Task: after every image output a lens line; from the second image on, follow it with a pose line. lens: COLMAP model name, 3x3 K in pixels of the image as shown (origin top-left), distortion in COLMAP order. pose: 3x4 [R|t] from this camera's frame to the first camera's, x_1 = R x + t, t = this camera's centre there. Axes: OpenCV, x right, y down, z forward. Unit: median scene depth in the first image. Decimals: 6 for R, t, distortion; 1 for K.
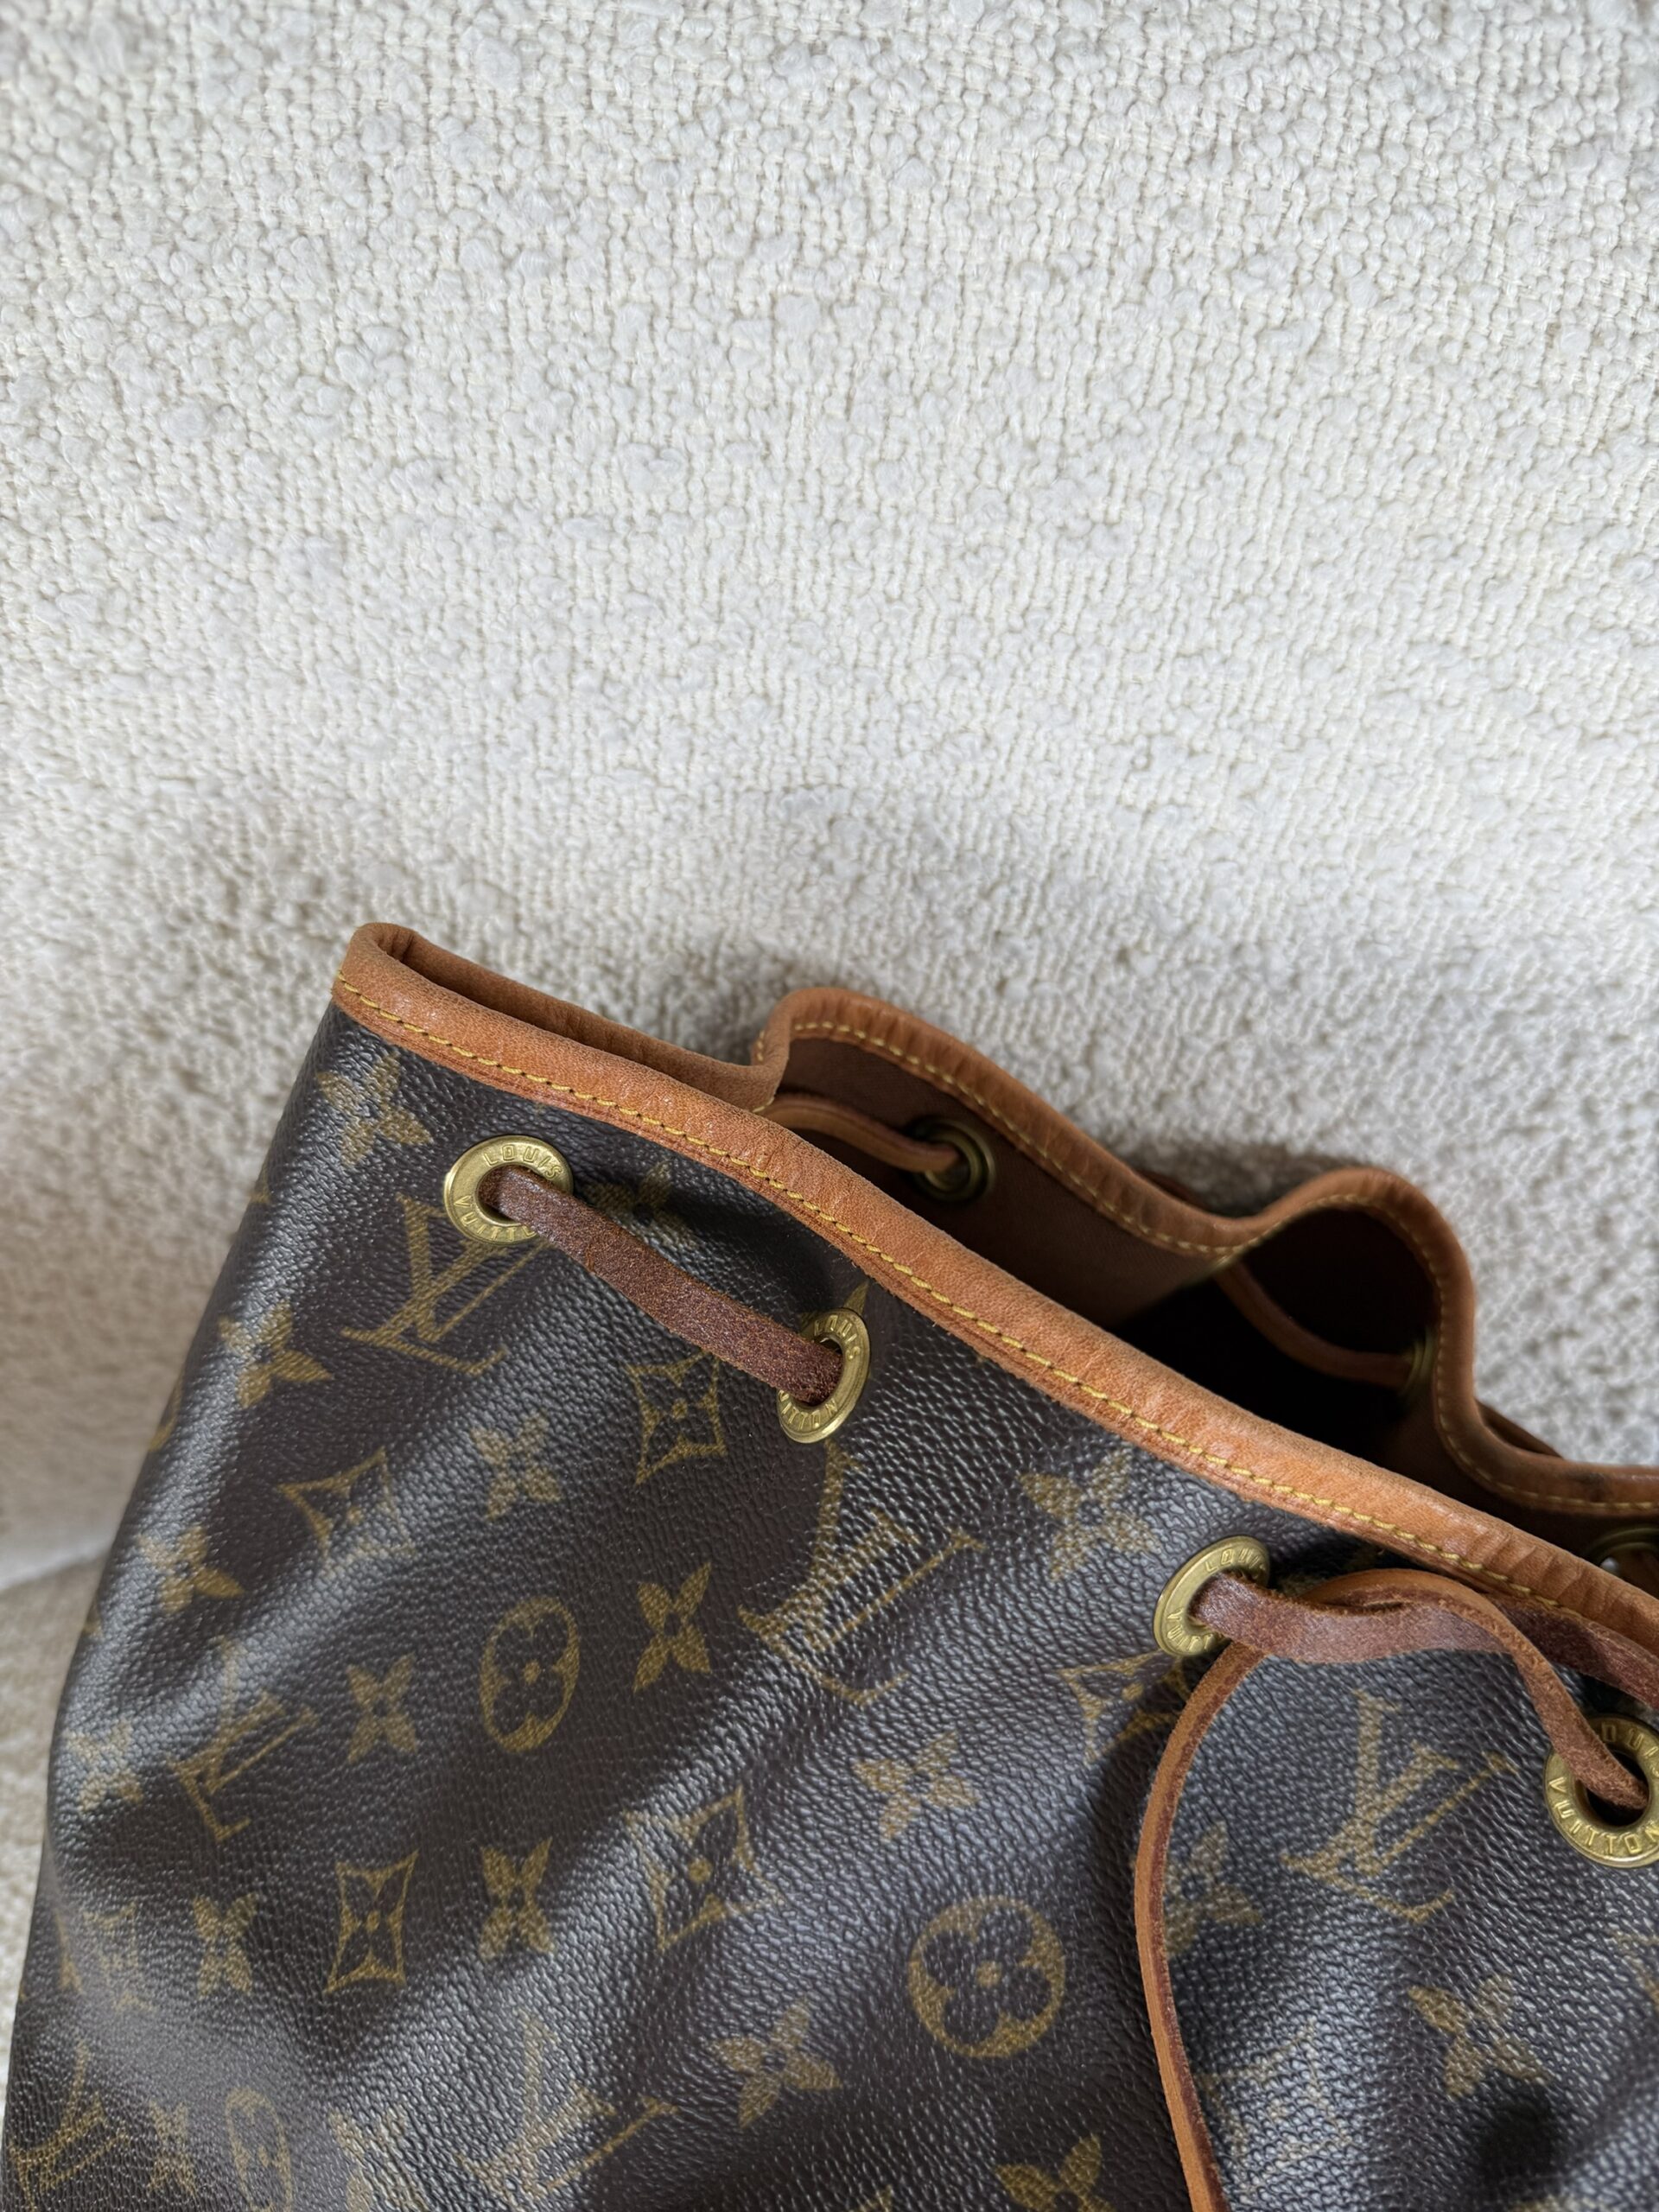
lens RADIAL K [[1637.3, 0, 818.5], [0, 1637.3, 1090.8], [0, 0, 1]] dist [-0.048522, 0.012628]
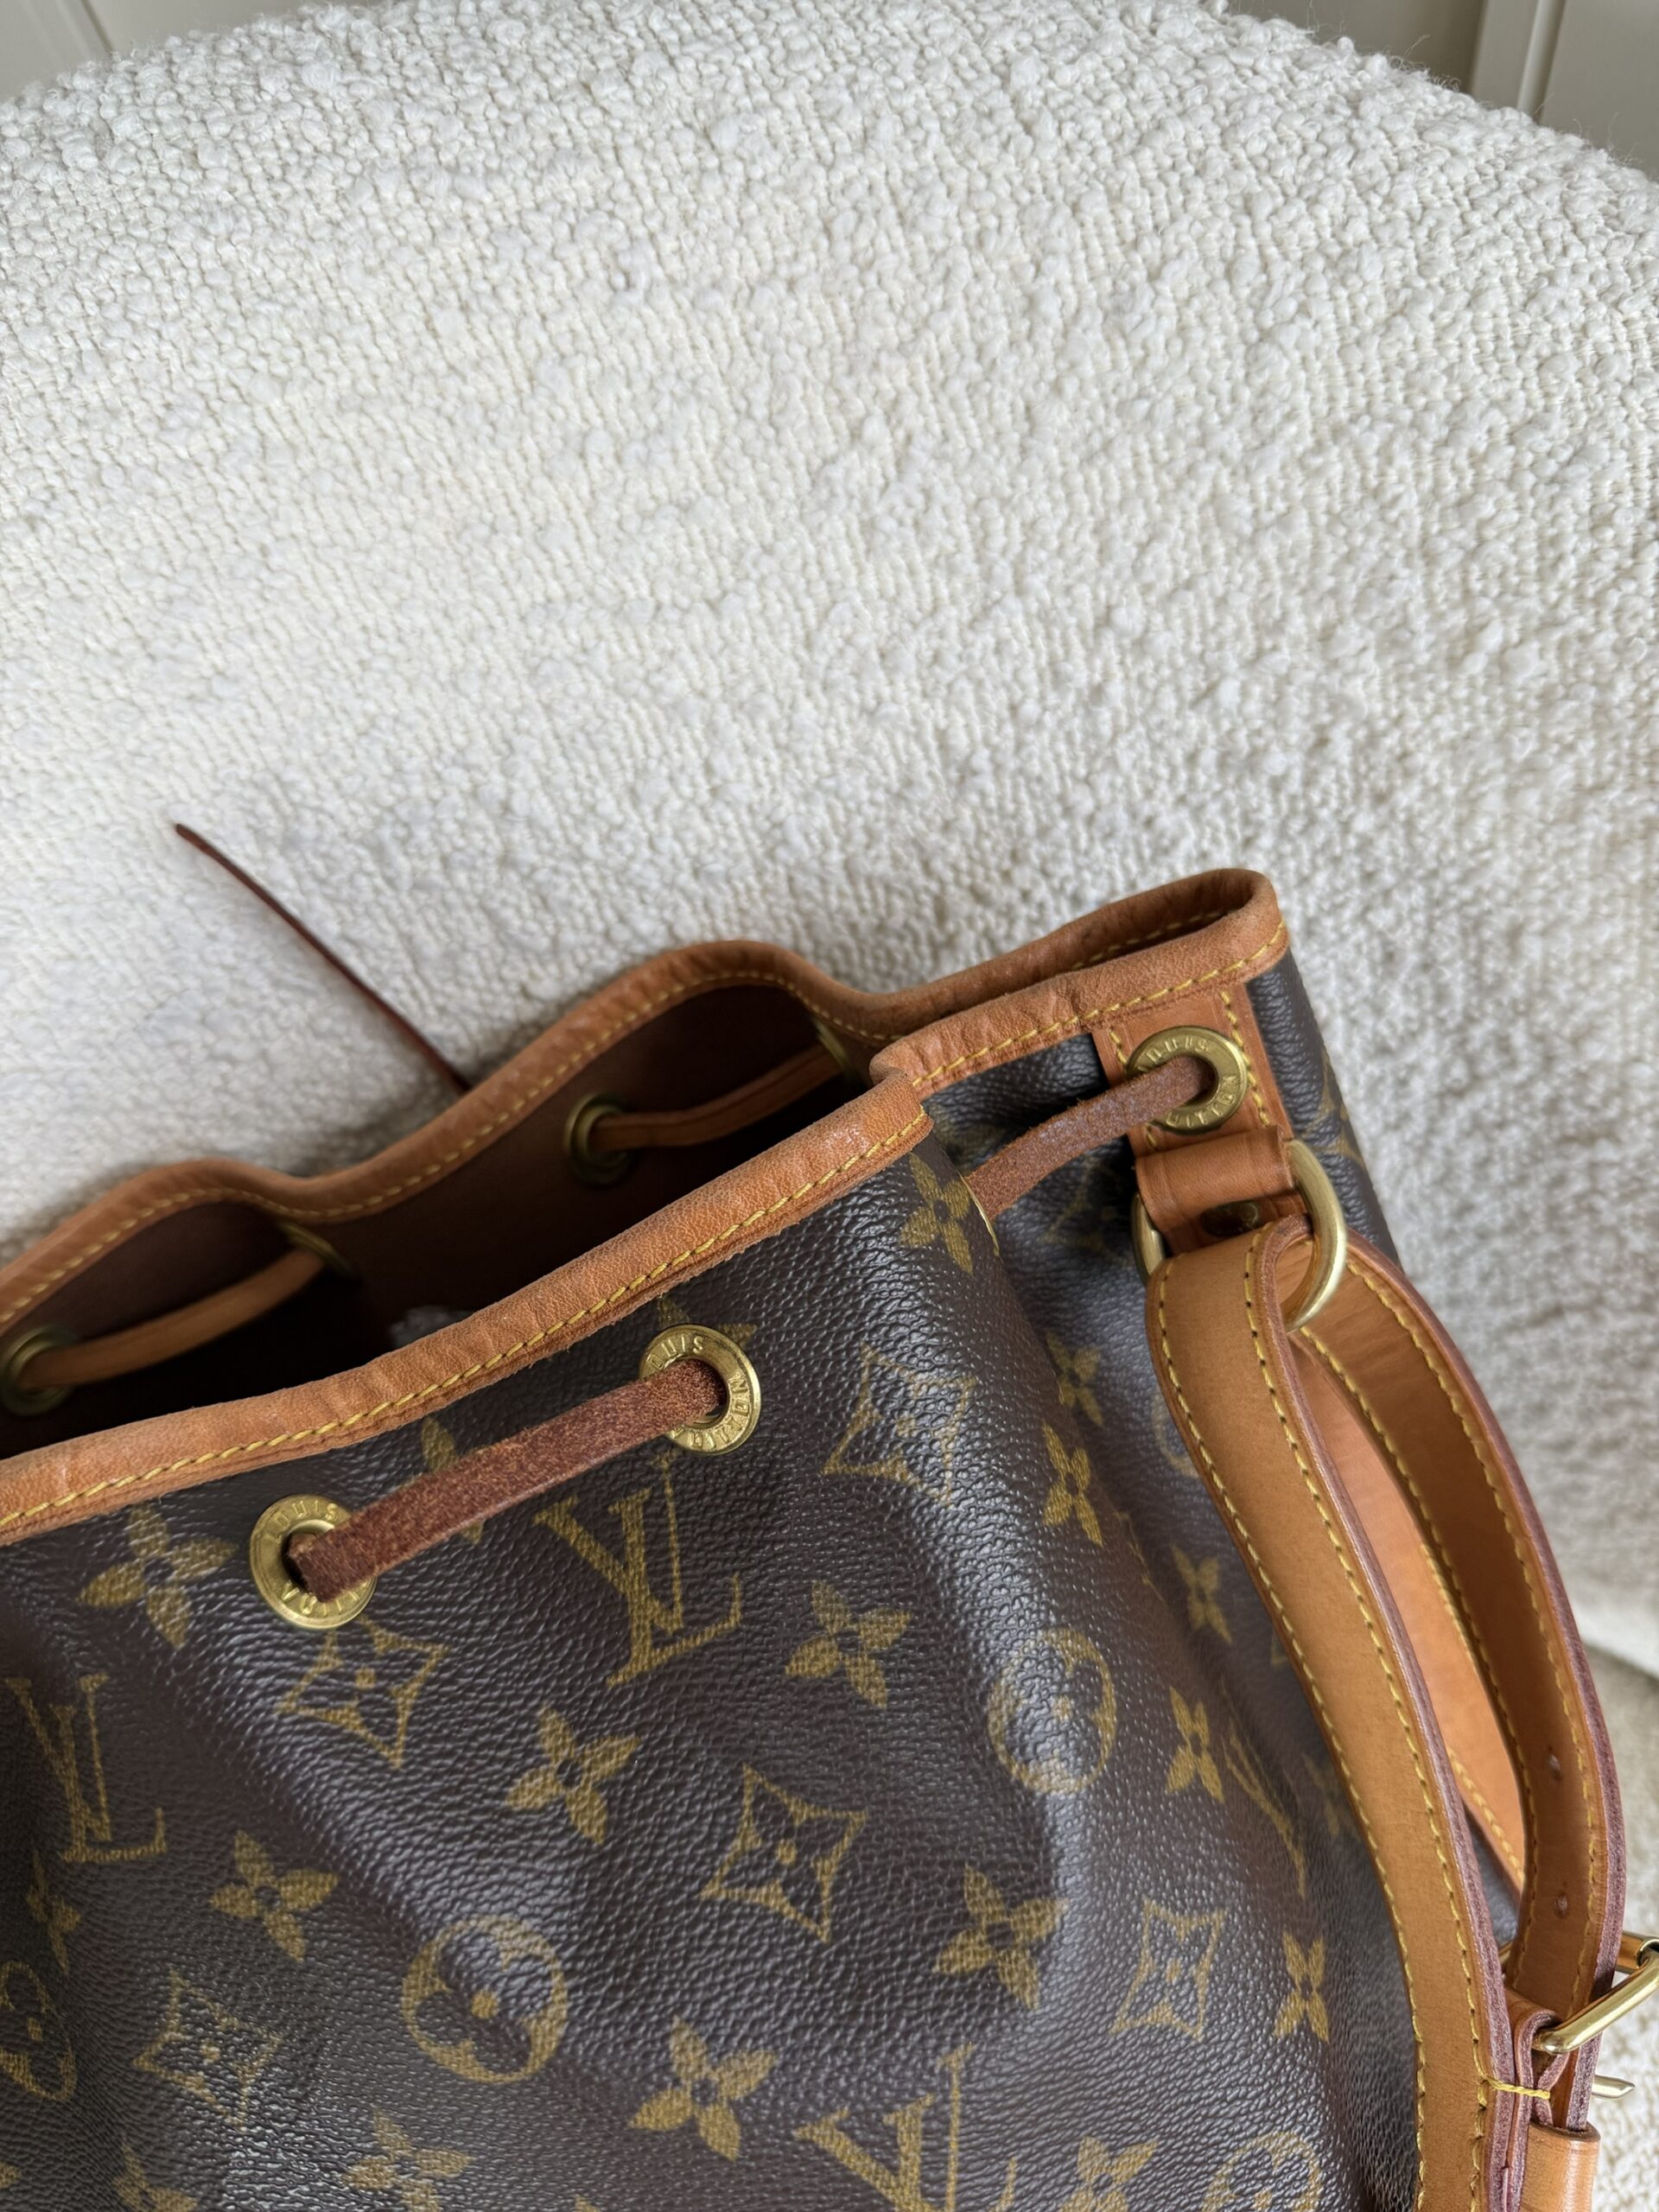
lens RADIAL K [[1637.3, 0, 827.5], [0, 1637.3, 1115.2], [0, 0, 1]] dist [-0.048522, 0.012628]
pose [[0.864463, -0.501414, -0.035886, 0.471744], [0.493880, 0.860446, -0.125362, 0.285855], [0.093736, 0.090647, 0.991462, -0.041444]]
